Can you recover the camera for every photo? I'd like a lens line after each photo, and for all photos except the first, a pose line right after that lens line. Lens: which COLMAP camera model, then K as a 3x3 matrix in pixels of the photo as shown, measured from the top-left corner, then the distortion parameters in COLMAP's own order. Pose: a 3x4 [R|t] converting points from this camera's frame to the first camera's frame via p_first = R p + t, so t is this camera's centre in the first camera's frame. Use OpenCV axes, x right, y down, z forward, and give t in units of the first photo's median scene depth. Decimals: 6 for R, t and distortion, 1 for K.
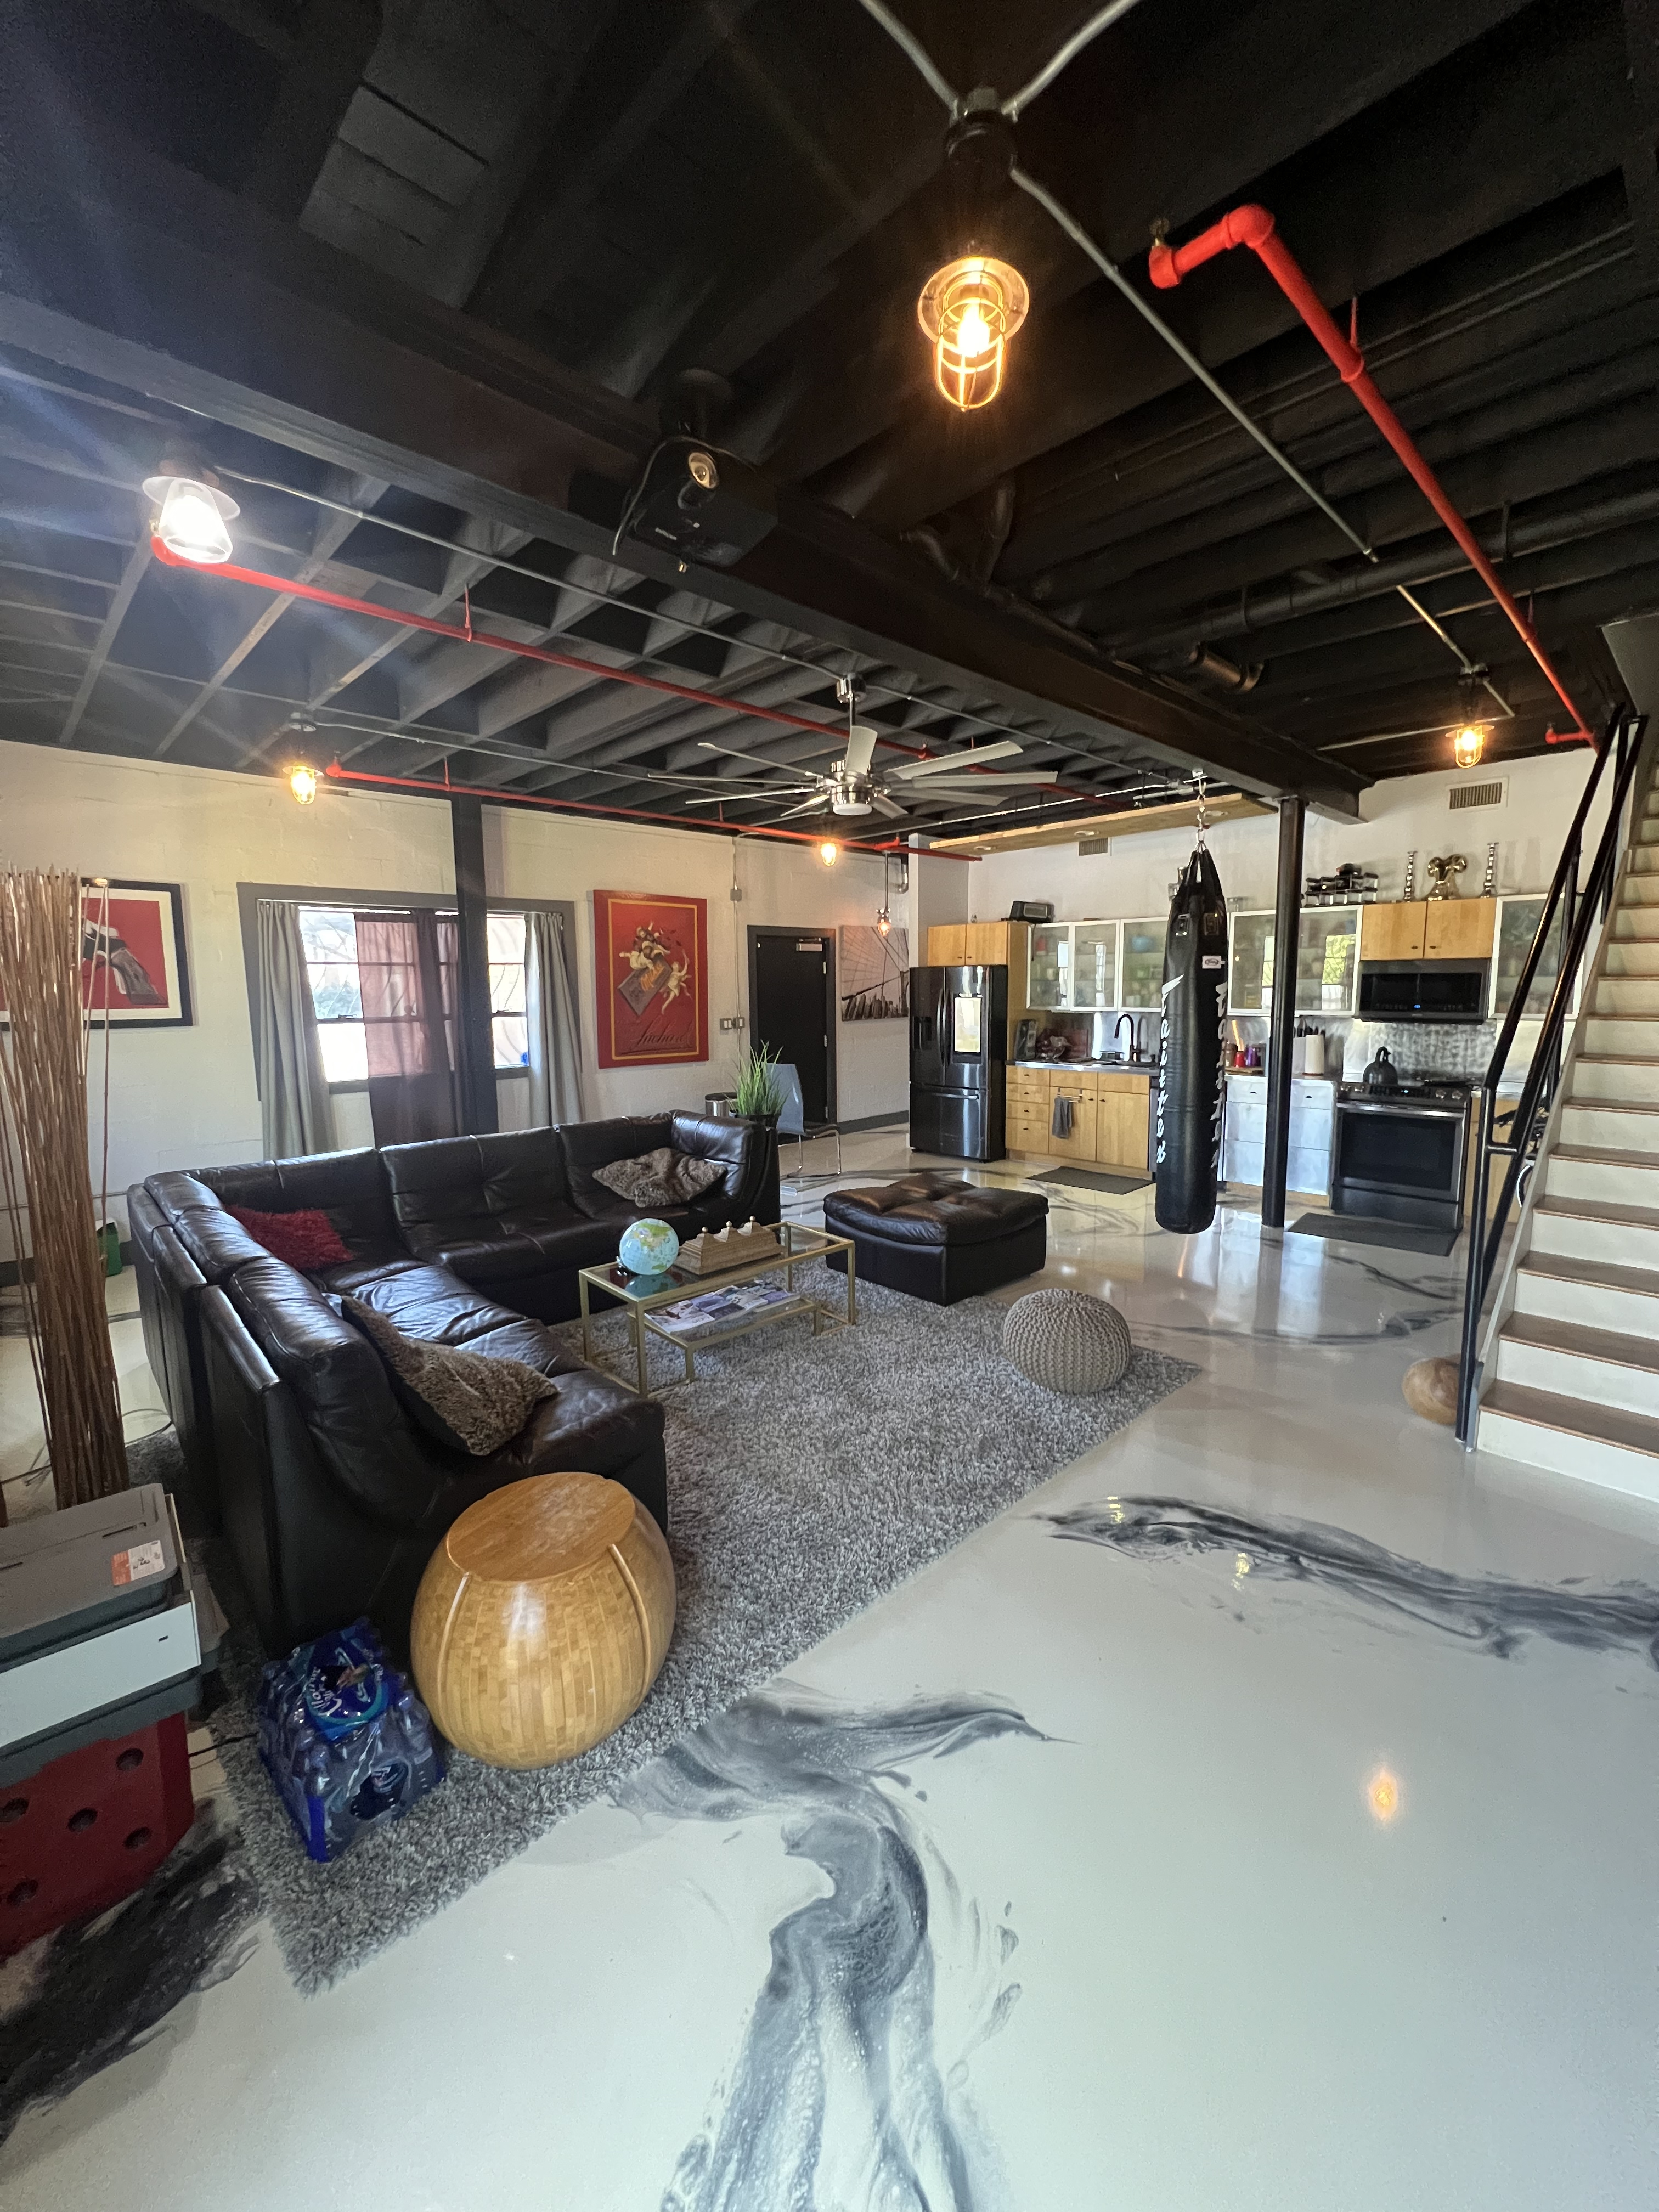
lens RADIAL K [[885.7, 0, 838.3], [0, 885.7, 1100.7], [0, 0, 1]] dist [-0.003248, 0.000959]
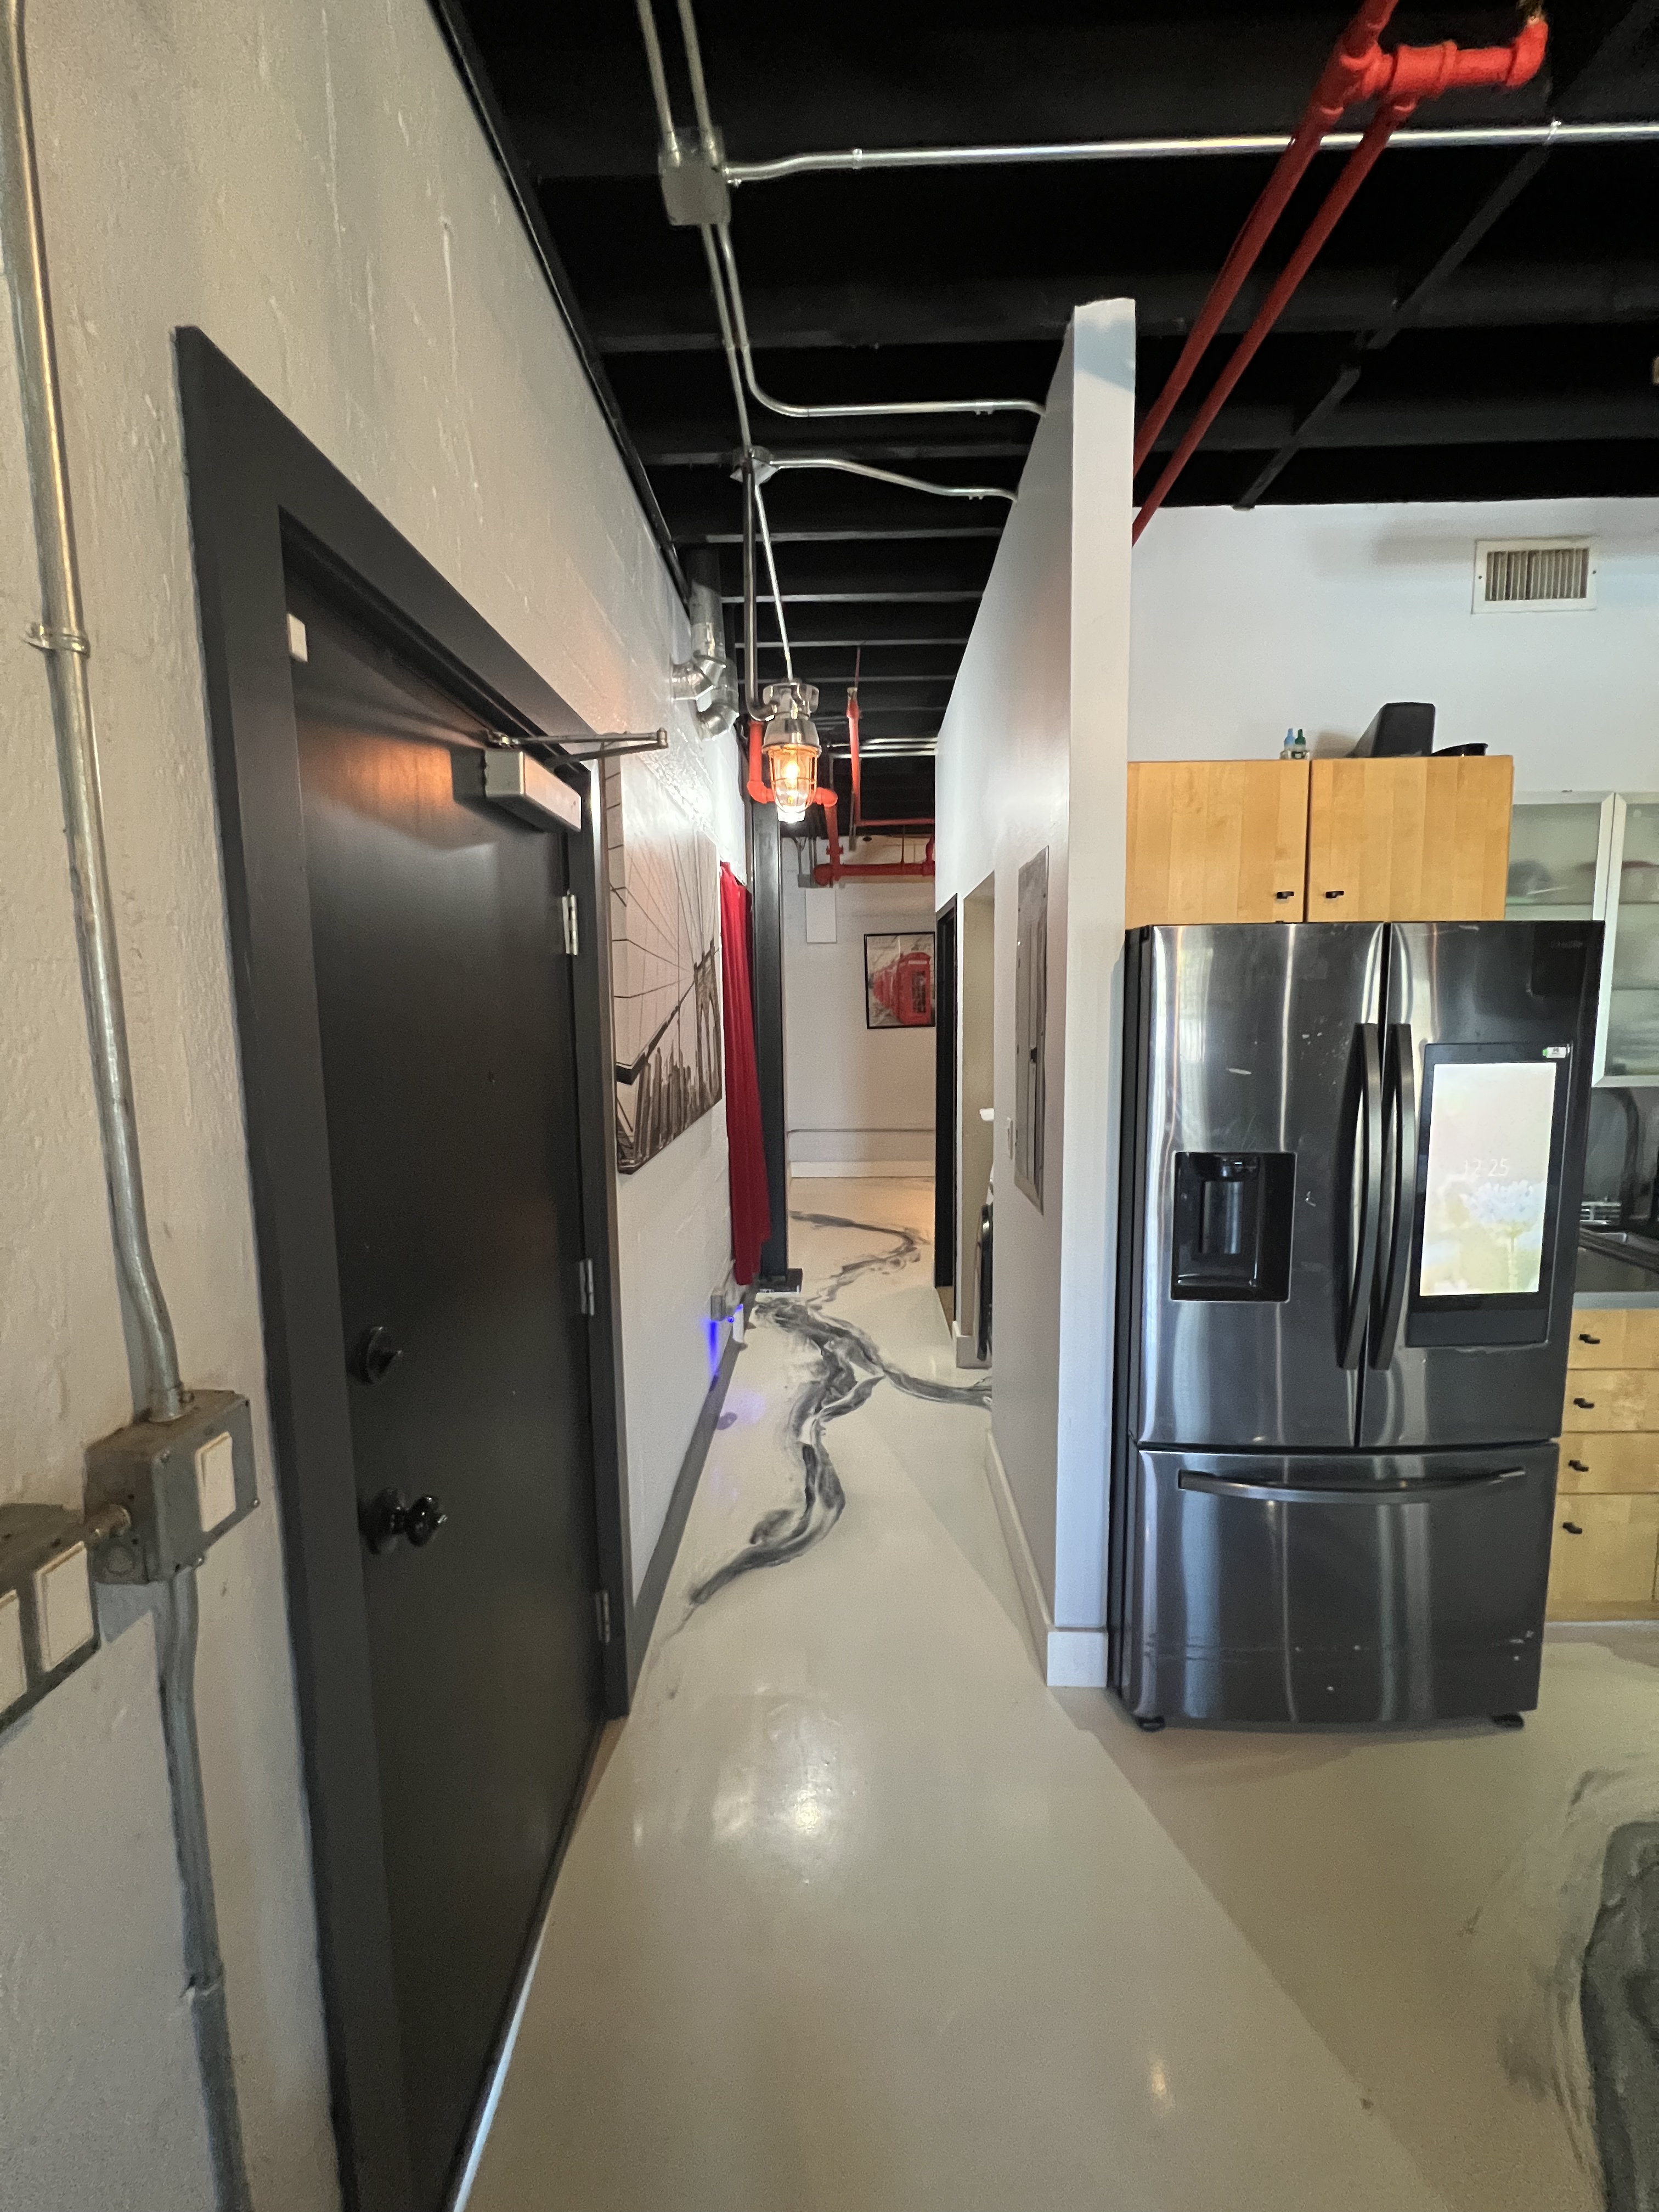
lens RADIAL K [[885.7, 0, 832.4], [0, 885.7, 1097.4], [0, 0, 1]] dist [-0.003248, 0.000959]
pose [[0.716039, -0.075706, 0.693943, -0.172600], [0.098981, 0.995069, 0.006425, -0.163969], [-0.691007, 0.064087, 0.720001, 1.243724]]
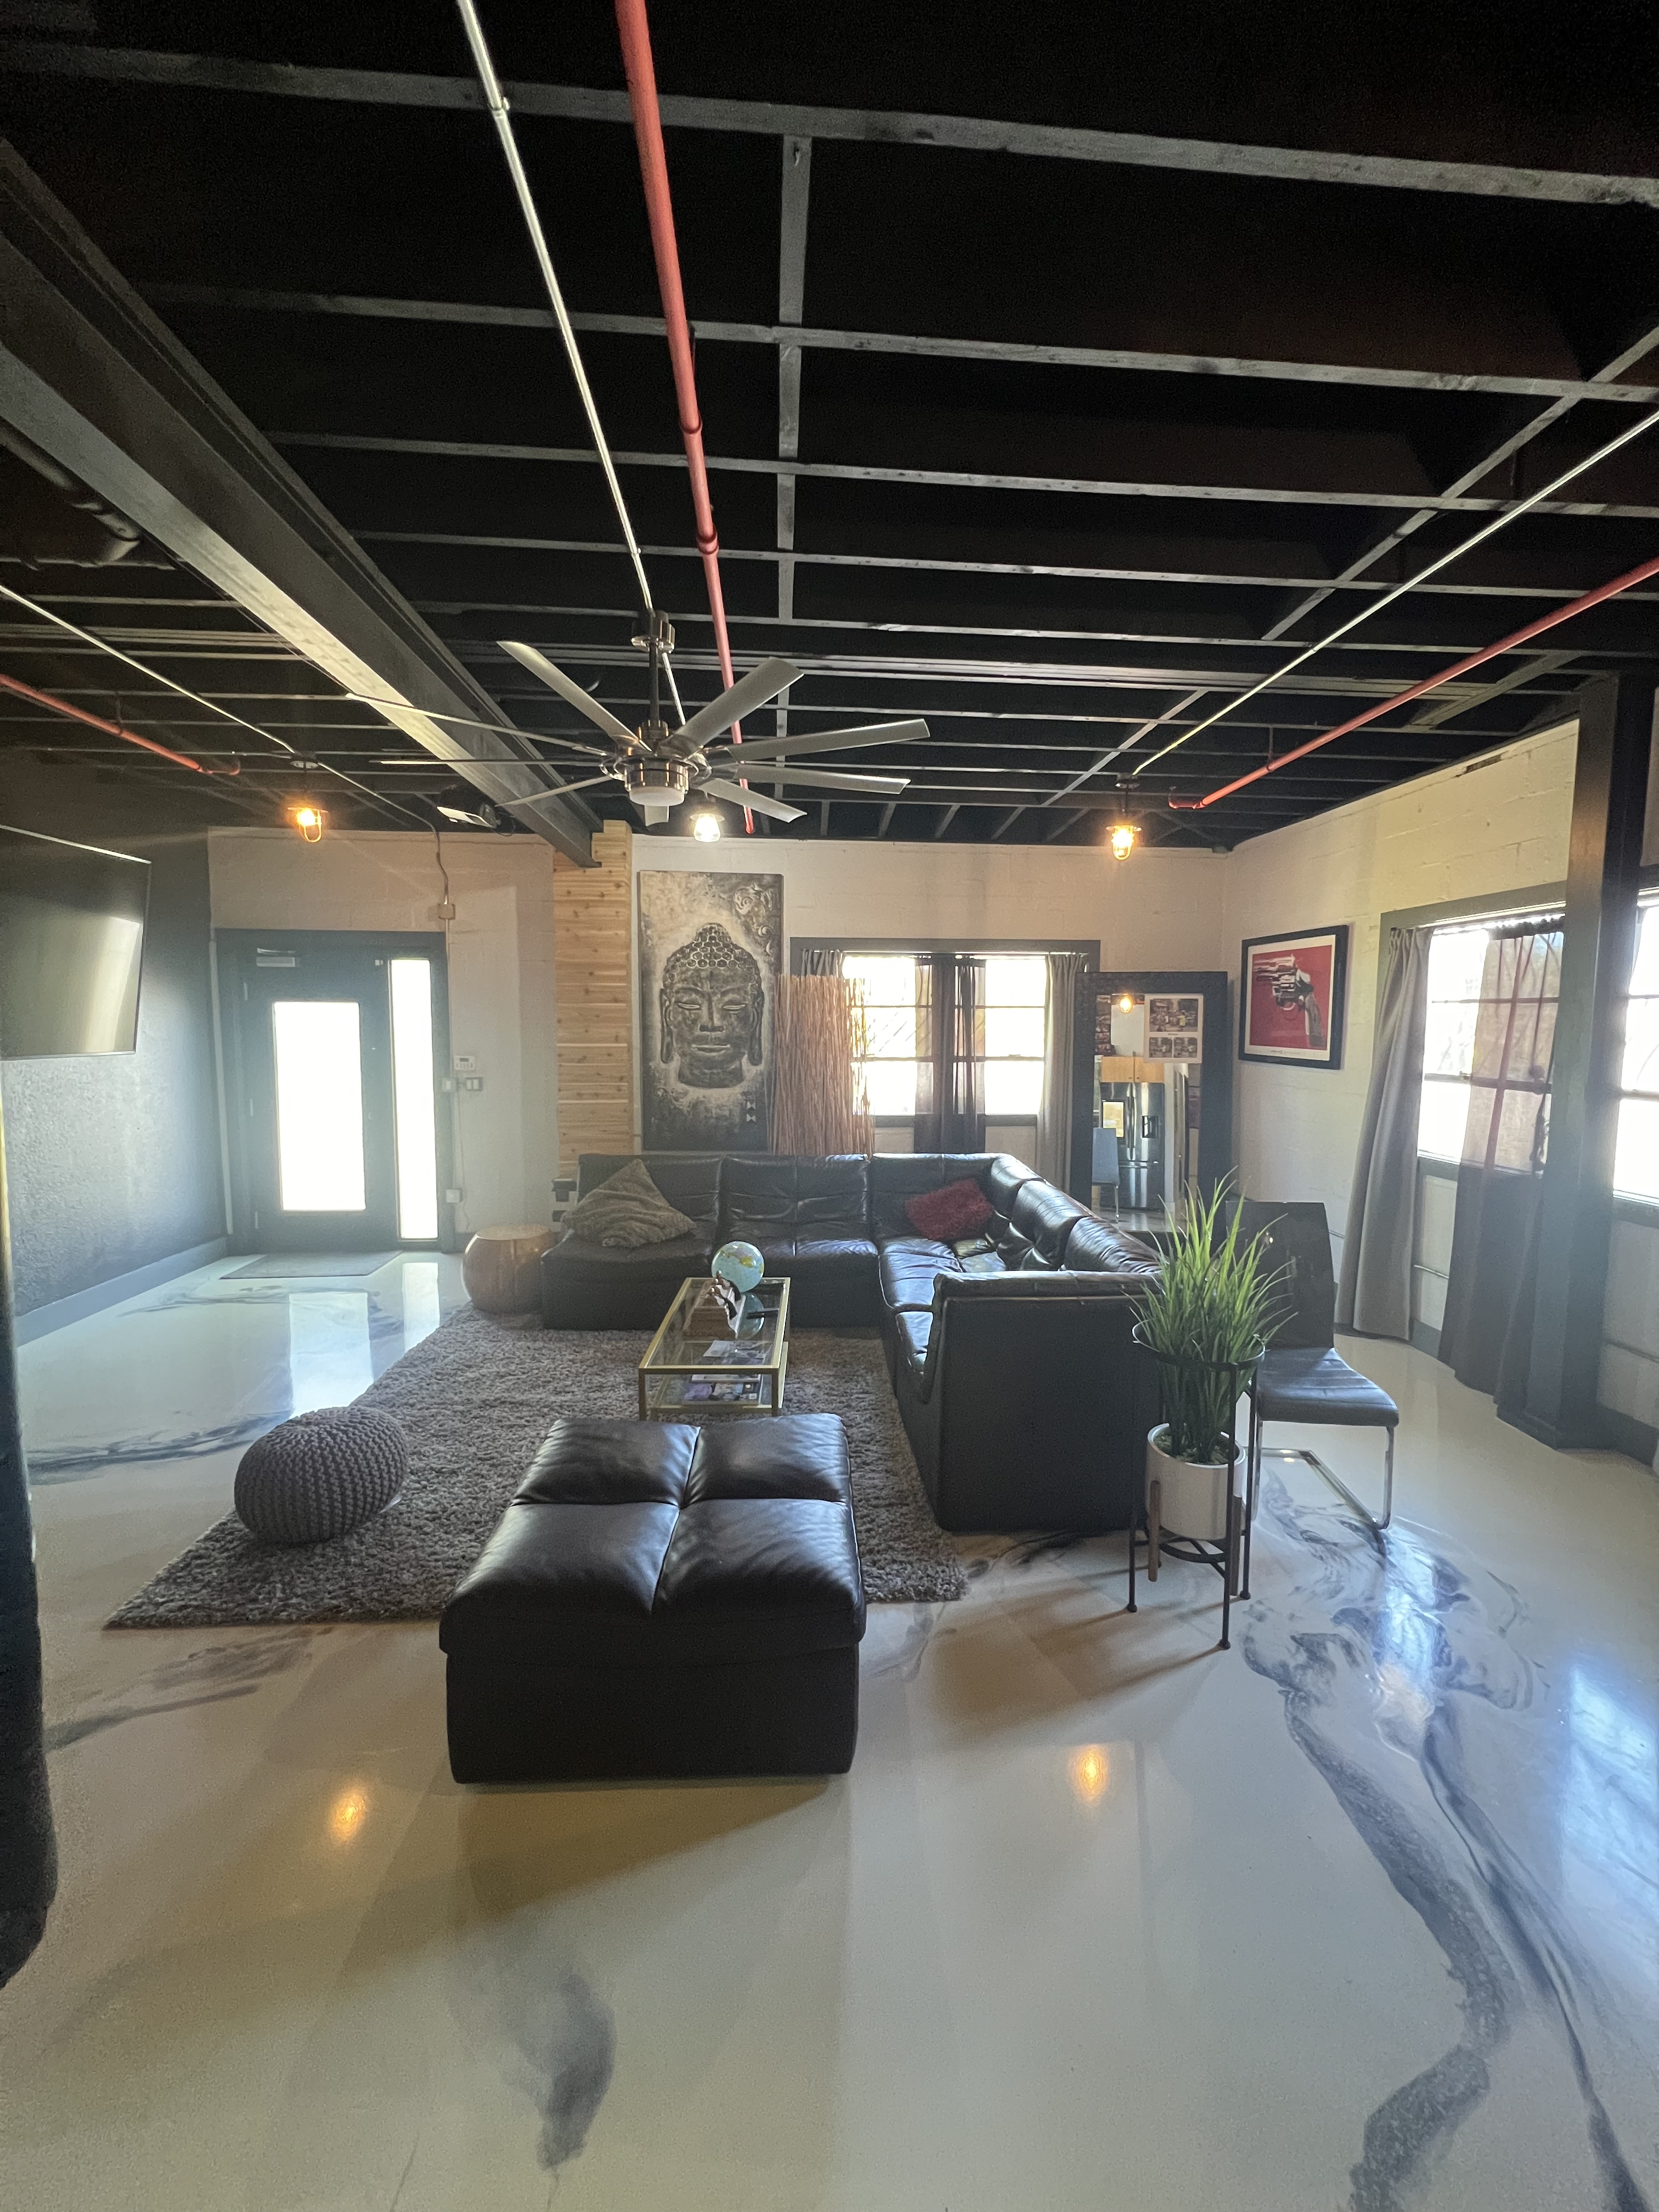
lens RADIAL K [[885.7, 0, 838.2], [0, 885.7, 1100.6], [0, 0, 1]] dist [-0.003248, 0.000959]
pose [[-0.650571, 0.076218, -0.755611, 0.322632], [-0.100332, 0.977604, 0.184994, -0.157180], [0.752789, 0.196164, -0.628354, 1.076578]]
